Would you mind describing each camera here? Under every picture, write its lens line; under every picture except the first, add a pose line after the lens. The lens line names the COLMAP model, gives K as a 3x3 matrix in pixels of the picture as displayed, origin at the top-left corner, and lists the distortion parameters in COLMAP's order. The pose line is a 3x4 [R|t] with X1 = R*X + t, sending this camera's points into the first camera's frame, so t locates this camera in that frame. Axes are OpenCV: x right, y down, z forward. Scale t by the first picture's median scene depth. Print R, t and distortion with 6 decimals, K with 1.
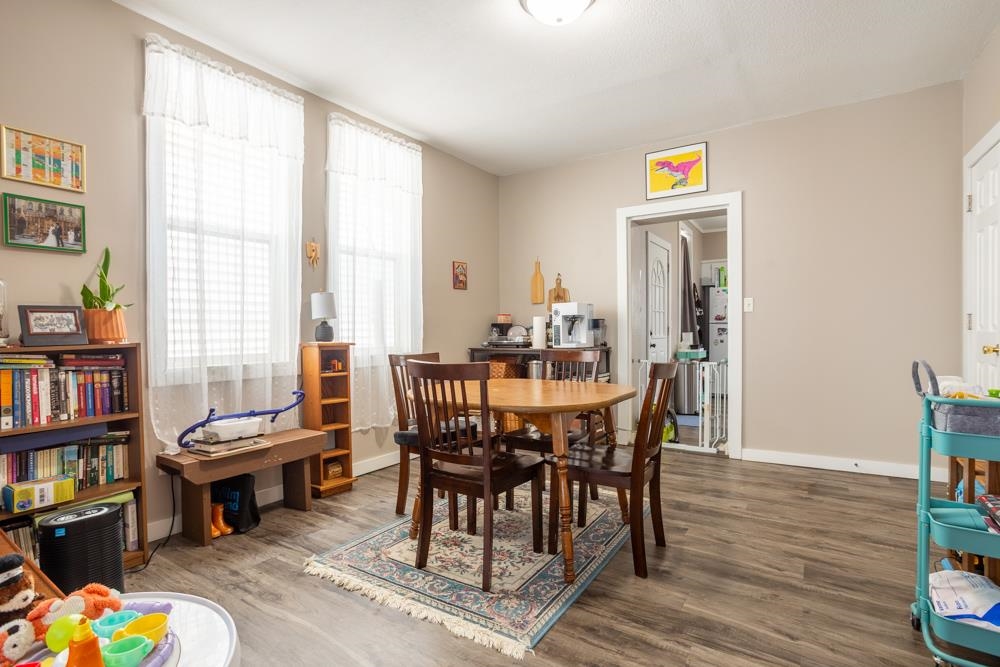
lens RADIAL K [[486.3, 0, 500.0], [0, 486.3, 333.5], [0, 0, 1]] dist [-0.052952, 0.021763]
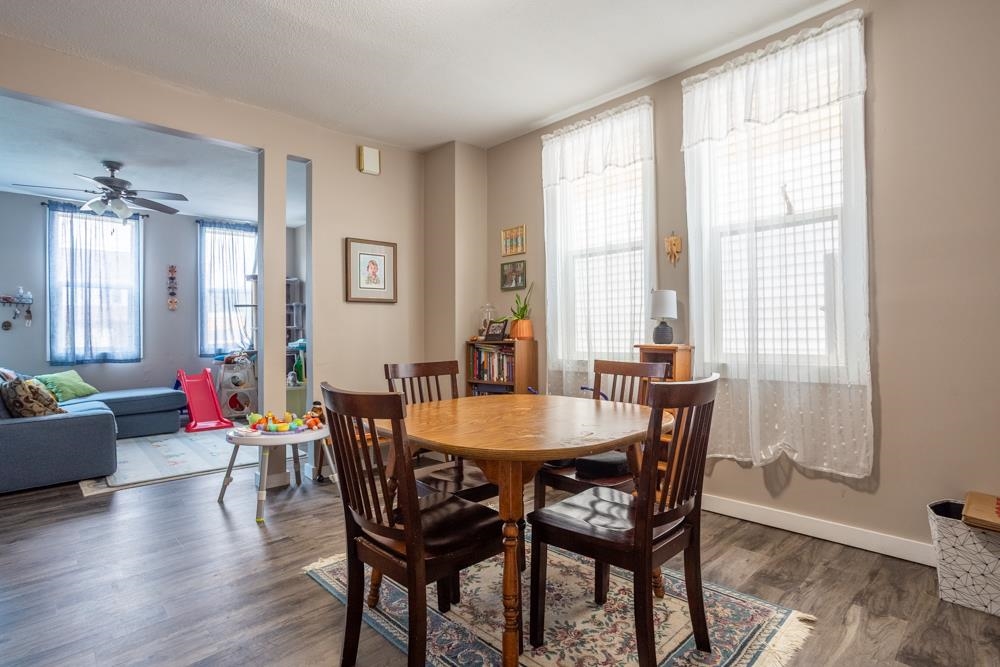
lens RADIAL K [[486.3, 0, 500.0], [0, 486.3, 333.5], [0, 0, 1]] dist [-0.052952, 0.021763]
pose [[-0.212503, 0.010387, -0.977105, 0.840726], [0.007730, 0.999930, 0.008948, -0.018232], [0.977130, -0.005651, -0.212569, 1.238859]]
